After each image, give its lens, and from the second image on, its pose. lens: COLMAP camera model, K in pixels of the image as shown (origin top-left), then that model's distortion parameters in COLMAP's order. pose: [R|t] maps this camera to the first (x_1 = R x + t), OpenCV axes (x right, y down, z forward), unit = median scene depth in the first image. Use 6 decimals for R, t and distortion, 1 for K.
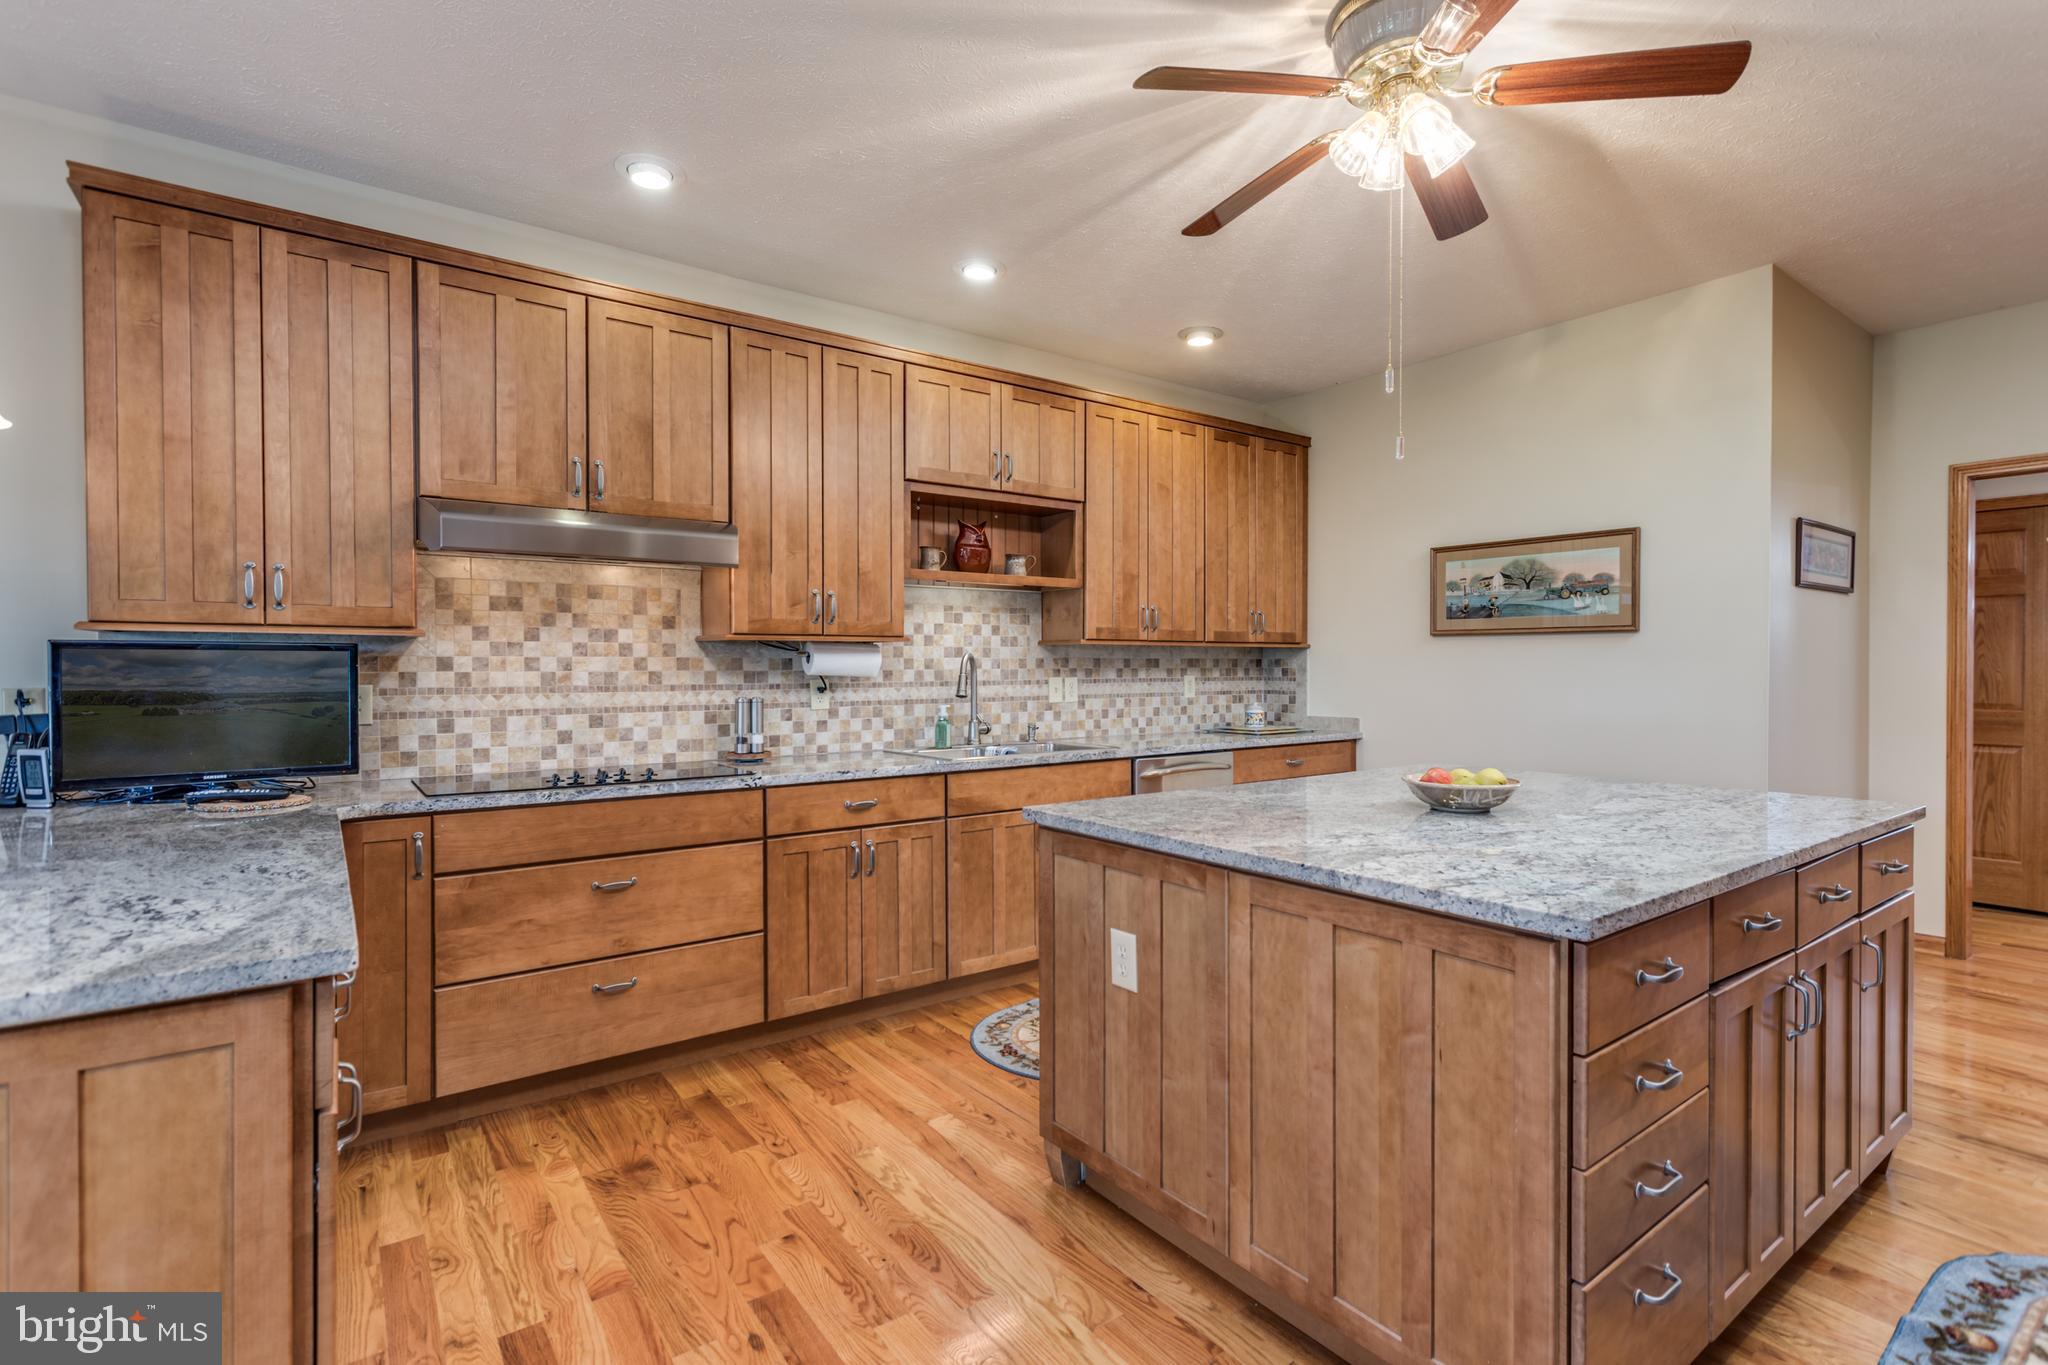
lens RADIAL K [[966.4, 0, 1022.5], [0, 966.4, 680.0], [0, 0, 1]] dist [-0.001034, 0.000157]
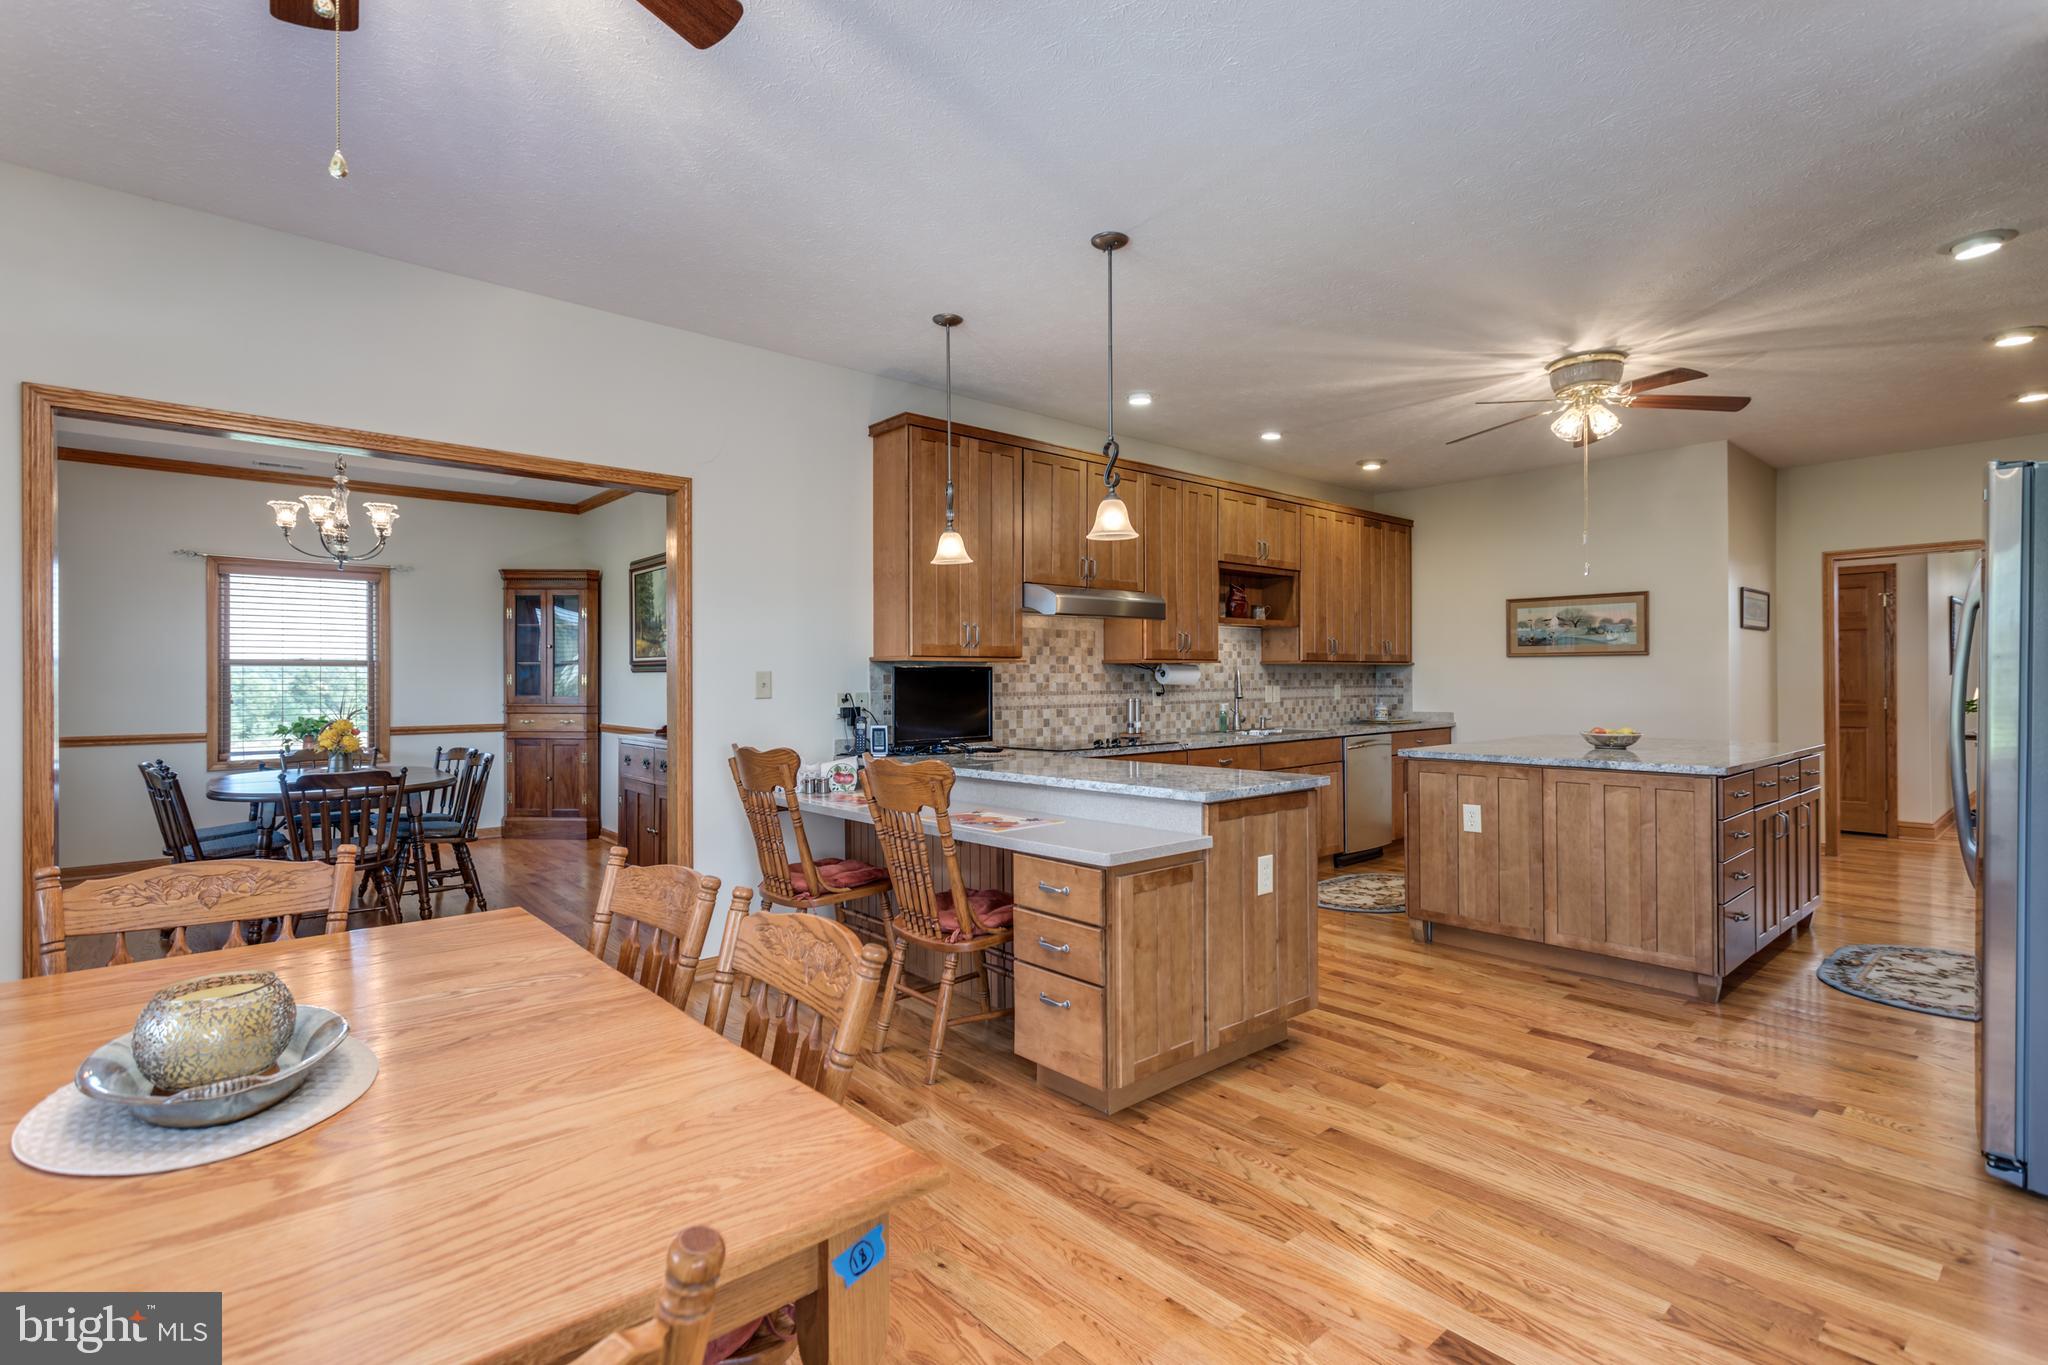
lens RADIAL K [[966.4, 0, 1021.6], [0, 966.4, 683.0], [0, 0, 1]] dist [-0.001034, 0.000157]
pose [[0.996276, -0.005447, 0.086044, -0.561089], [0.006377, 0.999924, -0.010540, 0.007530], [-0.085980, 0.011050, 0.996236, -0.535660]]
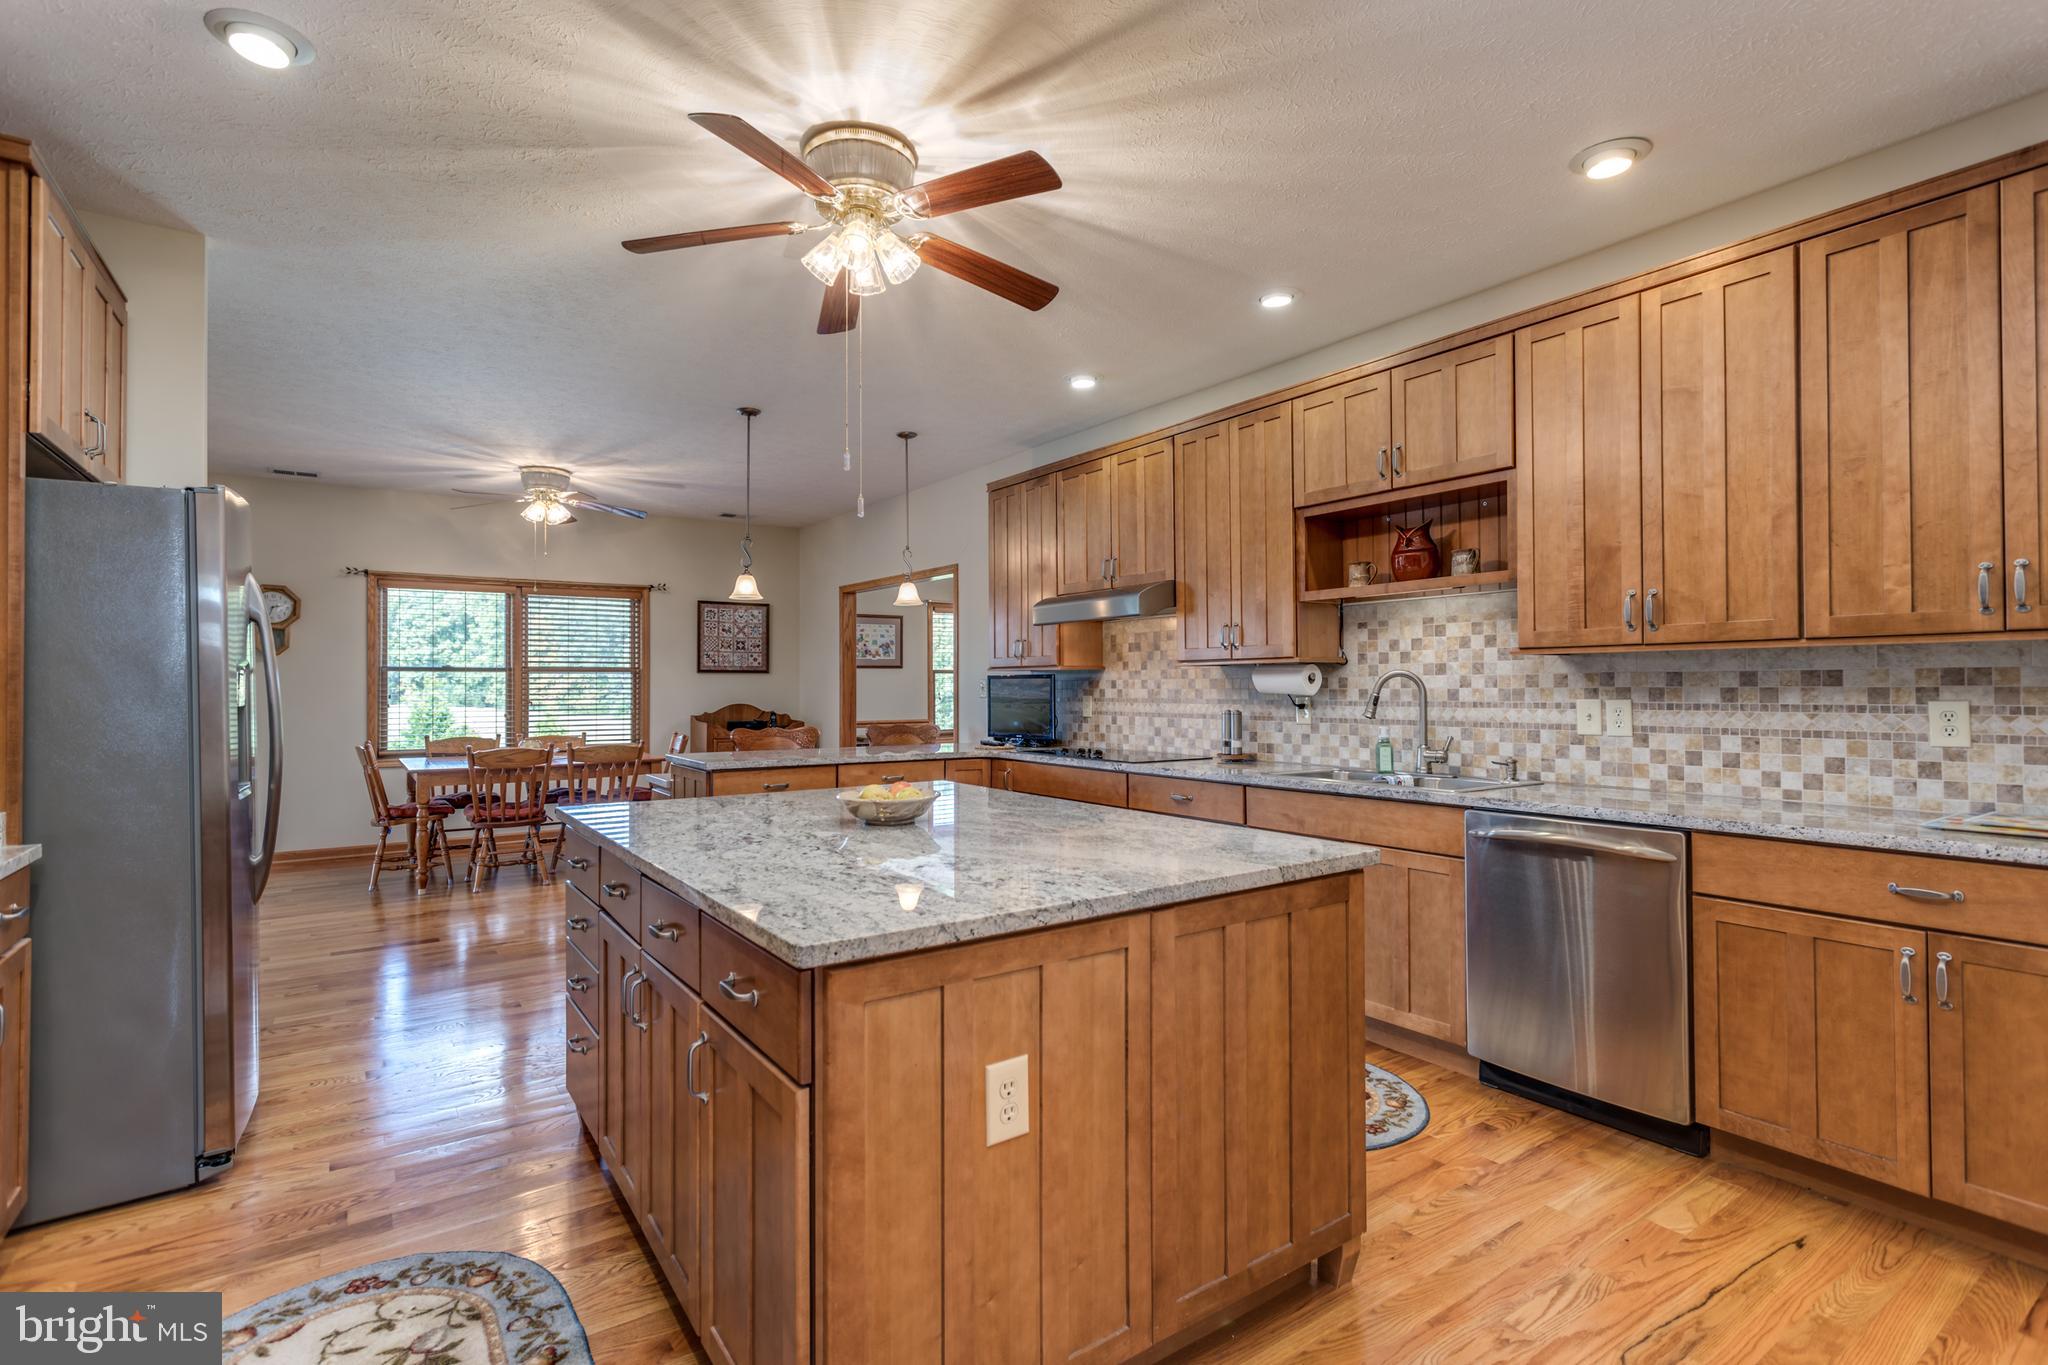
lens RADIAL K [[966.4, 0, 1018.5], [0, 966.4, 676.0], [0, 0, 1]] dist [-0.001034, 0.000157]
pose [[-0.027935, -0.007596, -0.999581, 0.910498], [-0.007987, 0.999941, -0.007375, -0.014043], [0.999578, 0.007778, -0.027994, 0.702699]]
